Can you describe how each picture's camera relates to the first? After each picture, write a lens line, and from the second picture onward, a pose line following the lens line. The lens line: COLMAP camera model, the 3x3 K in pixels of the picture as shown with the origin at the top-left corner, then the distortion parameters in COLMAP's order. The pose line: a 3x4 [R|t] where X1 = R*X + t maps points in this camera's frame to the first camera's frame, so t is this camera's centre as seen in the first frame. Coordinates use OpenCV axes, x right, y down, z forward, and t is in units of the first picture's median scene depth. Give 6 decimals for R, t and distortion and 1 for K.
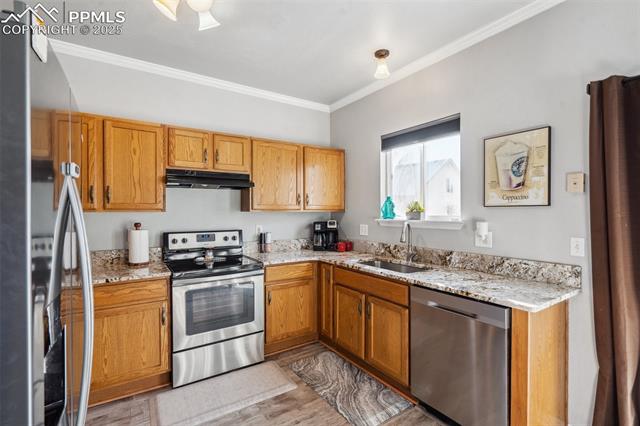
lens RADIAL K [[295.5, 0, 318.5], [0, 295.5, 211.8], [0, 0, 1]] dist [-0.009034, 0.004555]
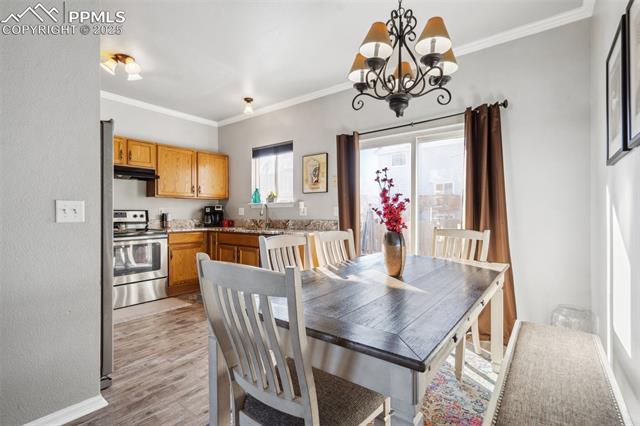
lens RADIAL K [[295.5, 0, 317.1], [0, 295.5, 212.3], [0, 0, 1]] dist [-0.009034, 0.004555]
pose [[0.945454, 0.002143, 0.325749, 0.039638], [-0.000638, 0.999989, -0.004727, 0.086693], [-0.325755, 0.004261, 0.945445, -0.607264]]
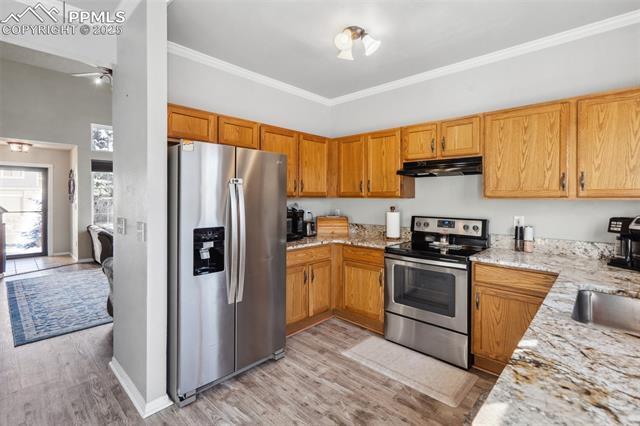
lens RADIAL K [[295.5, 0, 314.7], [0, 295.5, 197.9], [0, 0, 1]] dist [-0.009034, 0.004555]
pose [[0.224673, 0.004792, -0.974422, 0.542763], [-0.008936, 0.999956, 0.002858, -0.001489], [0.974393, 0.008065, 0.224706, 0.345818]]
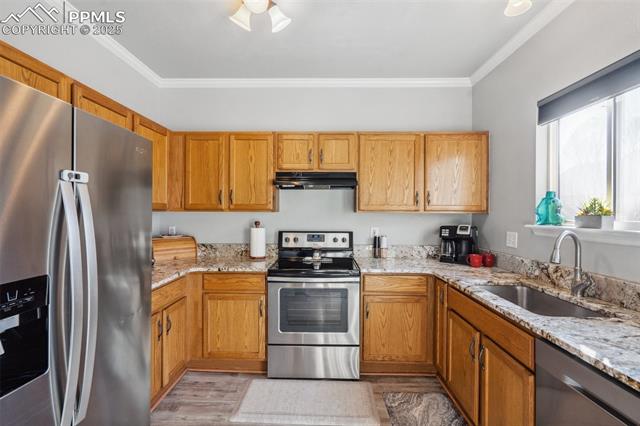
lens RADIAL K [[295.5, 0, 317.2], [0, 295.5, 211.1], [0, 0, 1]] dist [-0.009034, 0.004555]
pose [[0.821329, 0.006927, -0.570412, 0.209304], [-0.009654, 0.999952, -0.001757, -0.001858], [0.570373, 0.006950, 0.821357, 0.183444]]
